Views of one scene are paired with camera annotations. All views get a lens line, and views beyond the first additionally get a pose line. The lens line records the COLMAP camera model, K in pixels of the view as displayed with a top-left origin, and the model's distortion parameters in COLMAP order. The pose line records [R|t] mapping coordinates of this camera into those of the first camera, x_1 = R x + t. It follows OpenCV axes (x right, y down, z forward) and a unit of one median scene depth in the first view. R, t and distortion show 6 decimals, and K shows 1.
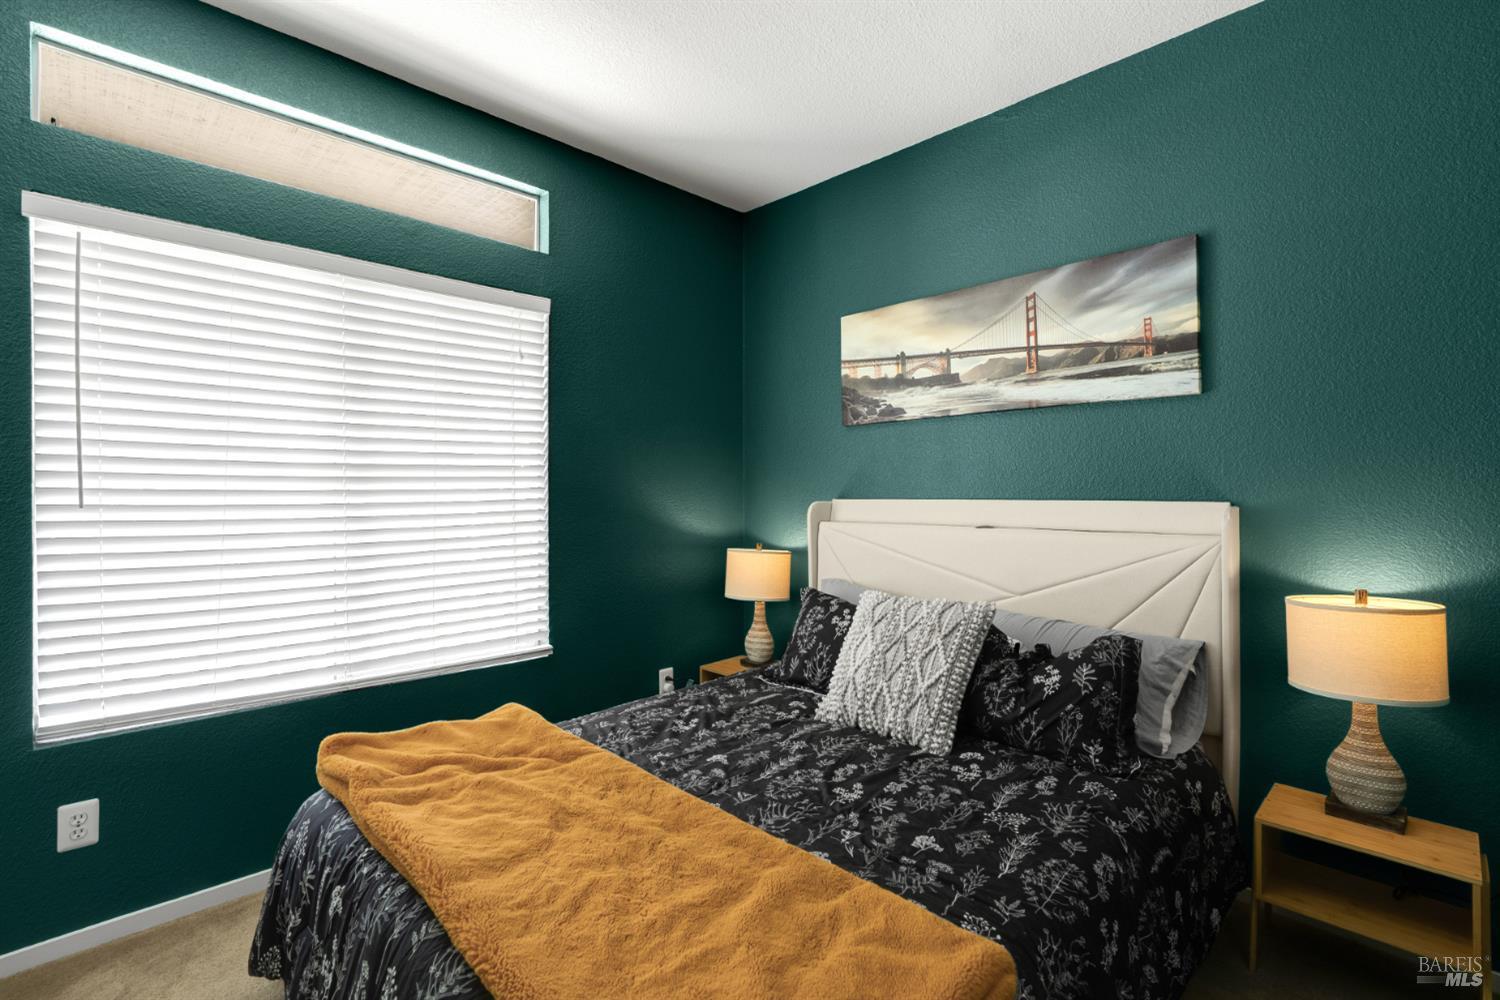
lens RADIAL K [[709.9, 0, 746.3], [0, 709.9, 495.5], [0, 0, 1]] dist [-0.007624, 0.001195]
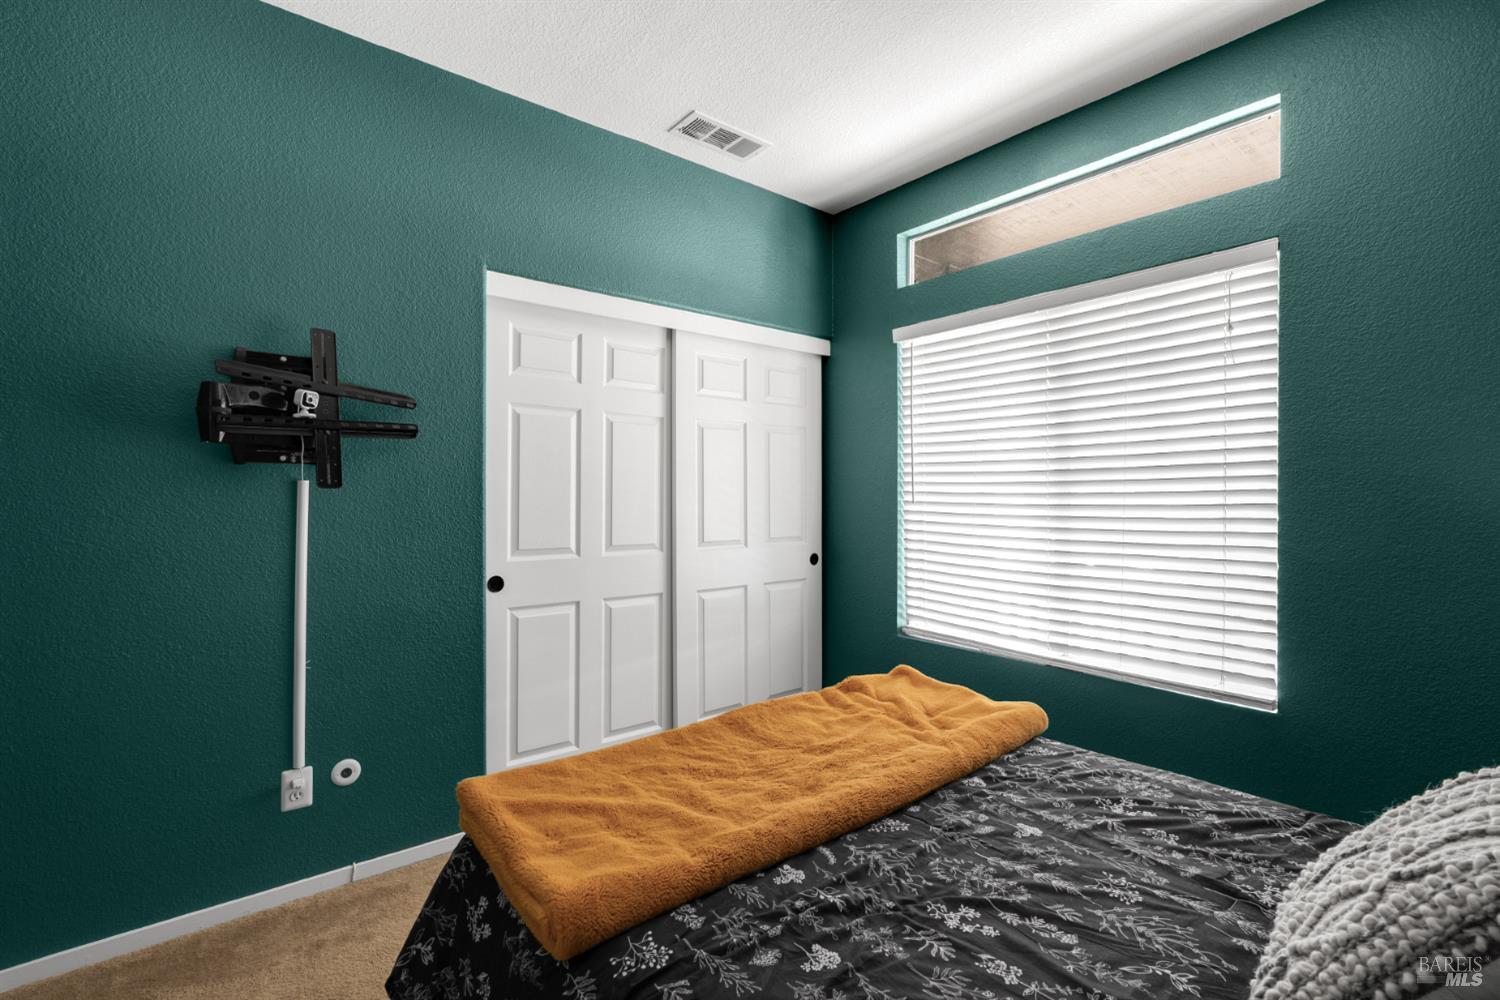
lens RADIAL K [[709.9, 0, 746.3], [0, 709.9, 495.5], [0, 0, 1]] dist [-0.007624, 0.001195]
pose [[-0.129501, 0.004323, -0.991570, 0.723862], [-0.007685, 0.999956, 0.005363, -0.005322], [0.991549, 0.008315, -0.129462, 0.725245]]
